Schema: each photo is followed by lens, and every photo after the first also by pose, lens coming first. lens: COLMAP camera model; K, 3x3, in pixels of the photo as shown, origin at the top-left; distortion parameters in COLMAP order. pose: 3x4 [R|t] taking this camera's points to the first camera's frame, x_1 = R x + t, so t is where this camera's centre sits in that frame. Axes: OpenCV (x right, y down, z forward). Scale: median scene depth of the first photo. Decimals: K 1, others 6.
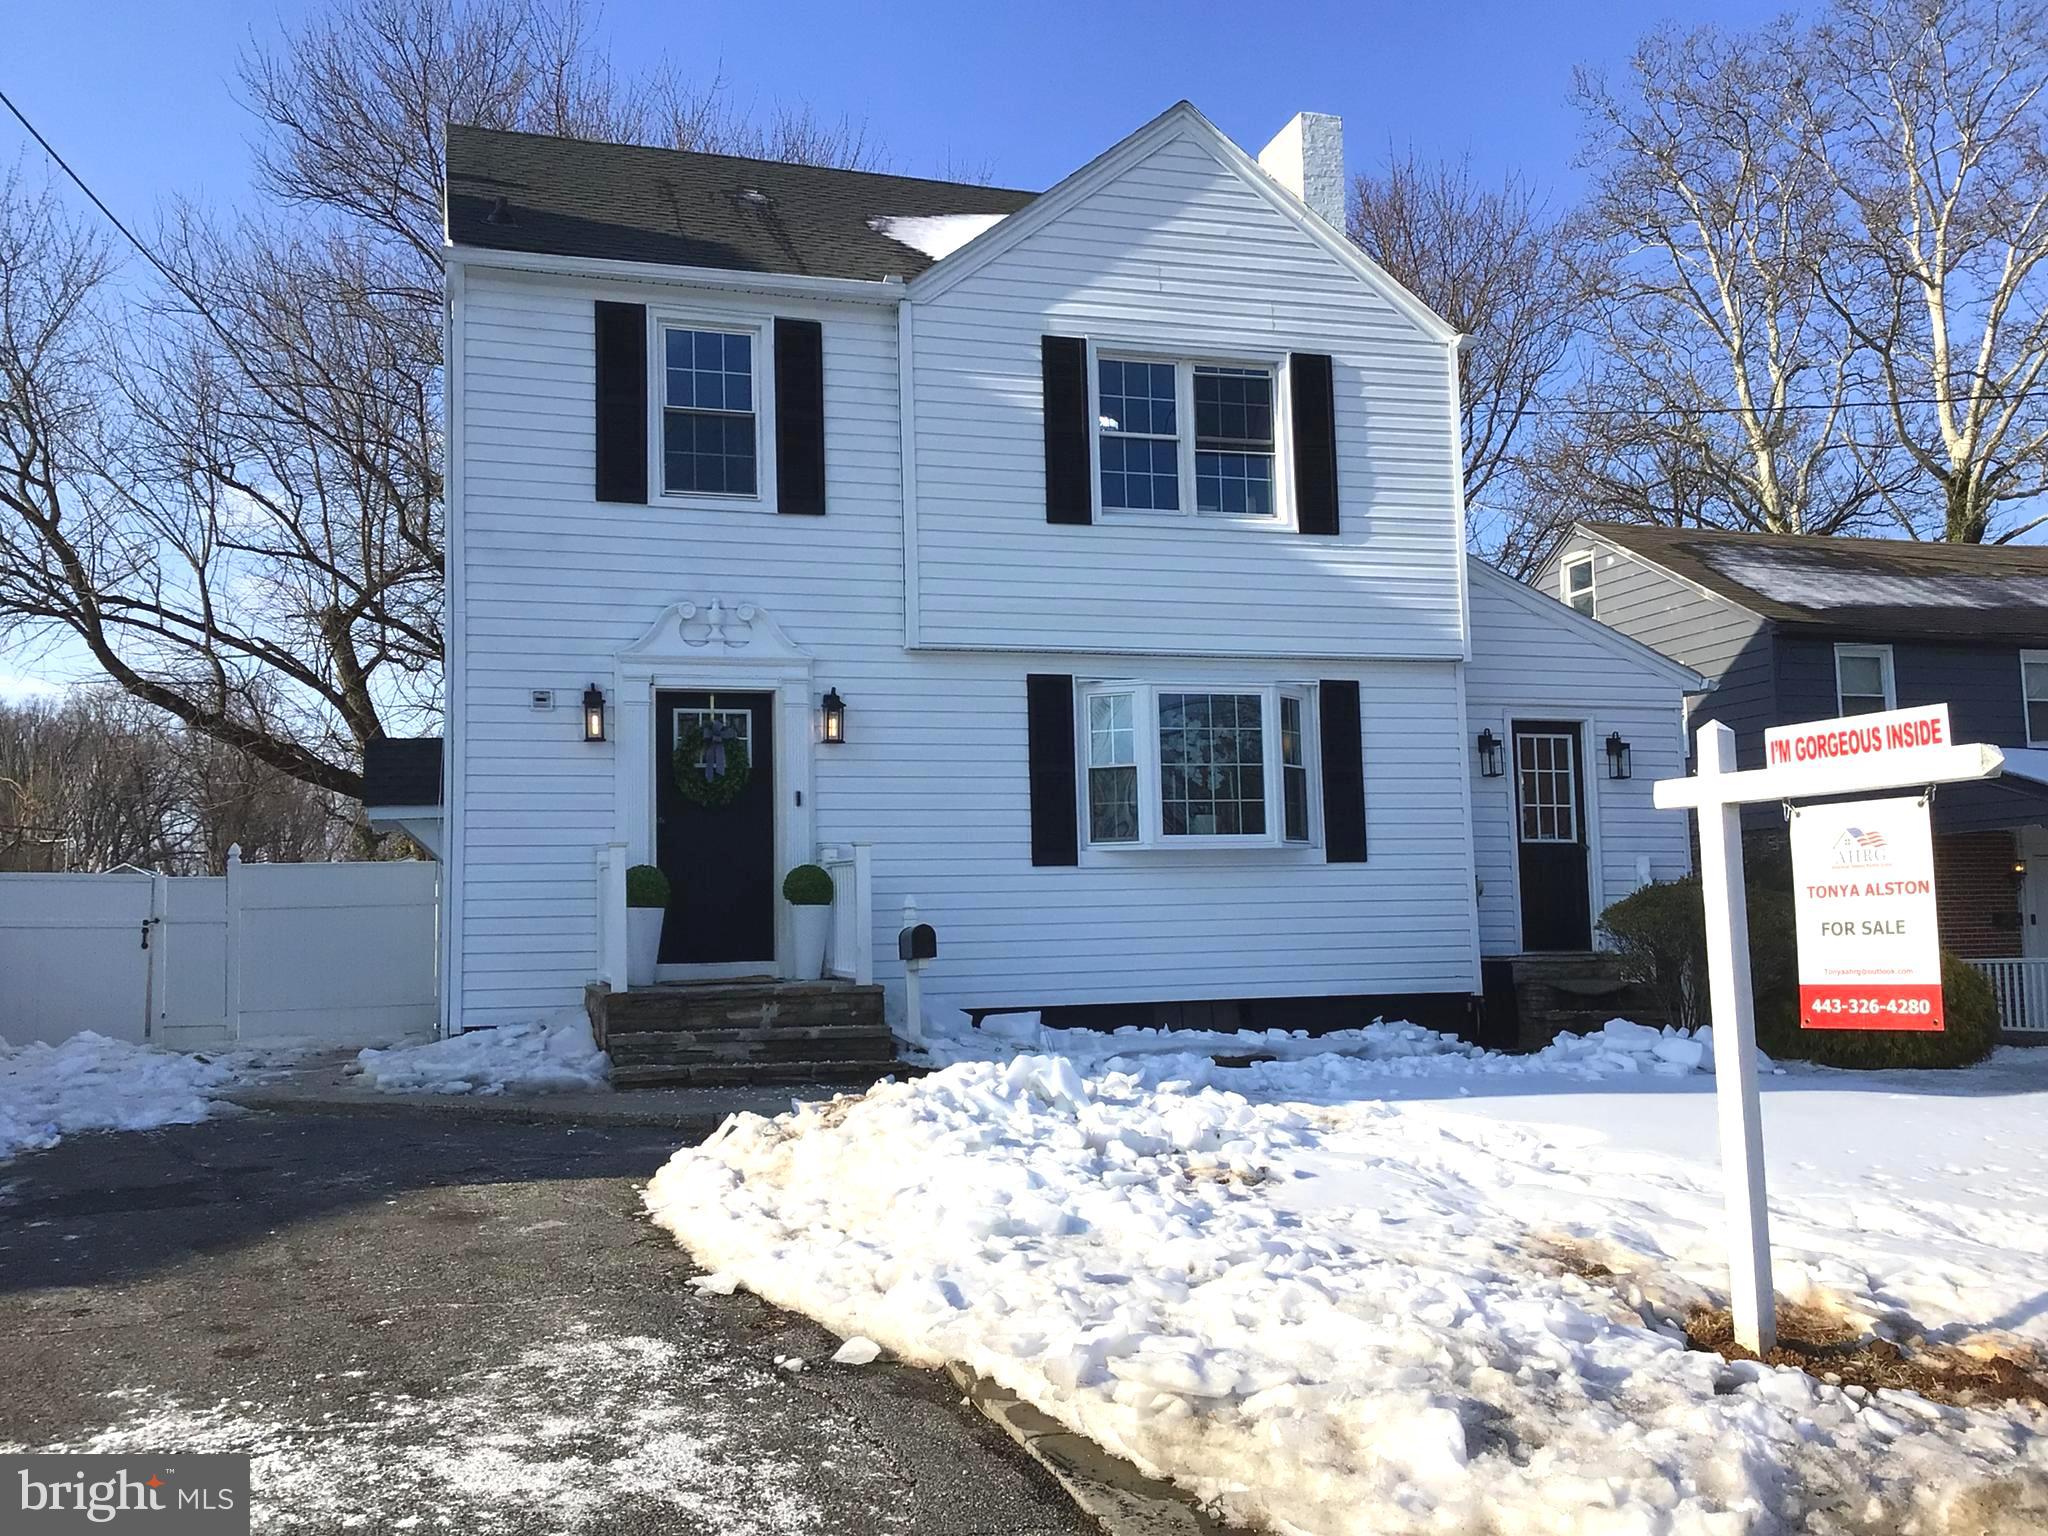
lens RADIAL K [[1692.9, 0, 1024.0], [0, 1692.9, 768.0], [0, 0, 1]] dist [0.125625, -0.189696]
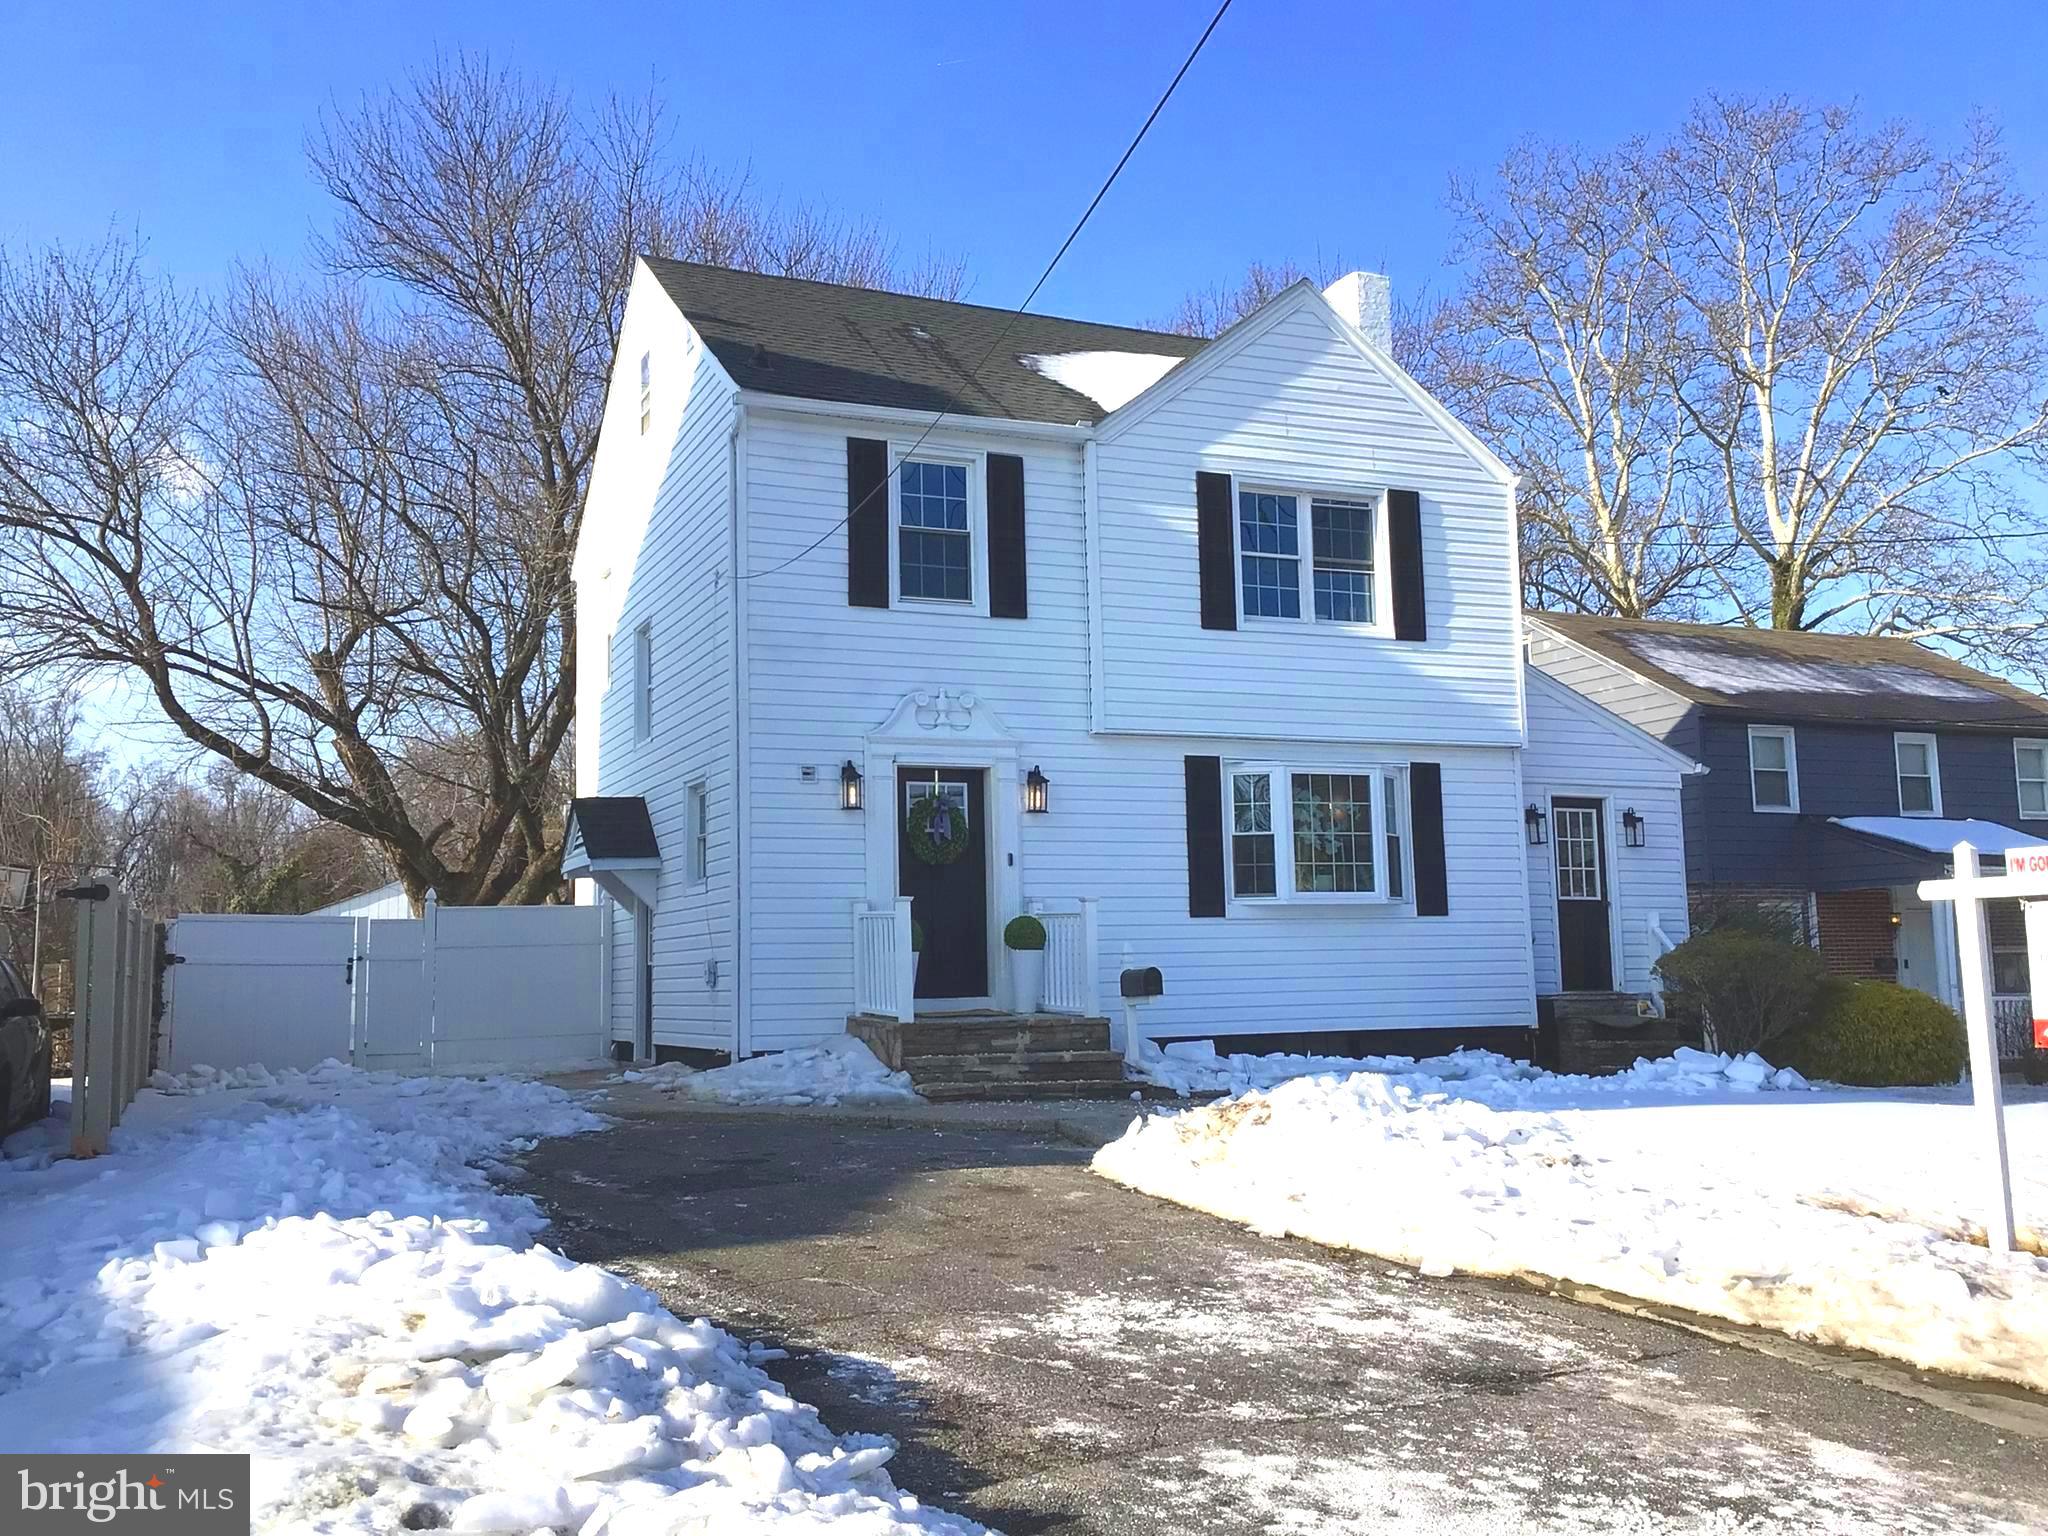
lens RADIAL K [[1692.9, 0, 1024.0], [0, 1692.9, 768.0], [0, 0, 1]] dist [0.125625, -0.189696]
pose [[0.993881, 0.017410, 0.109077, -0.233809], [-0.015258, 0.999673, -0.020531, -0.019806], [-0.109399, 0.018741, 0.993821, -0.163685]]
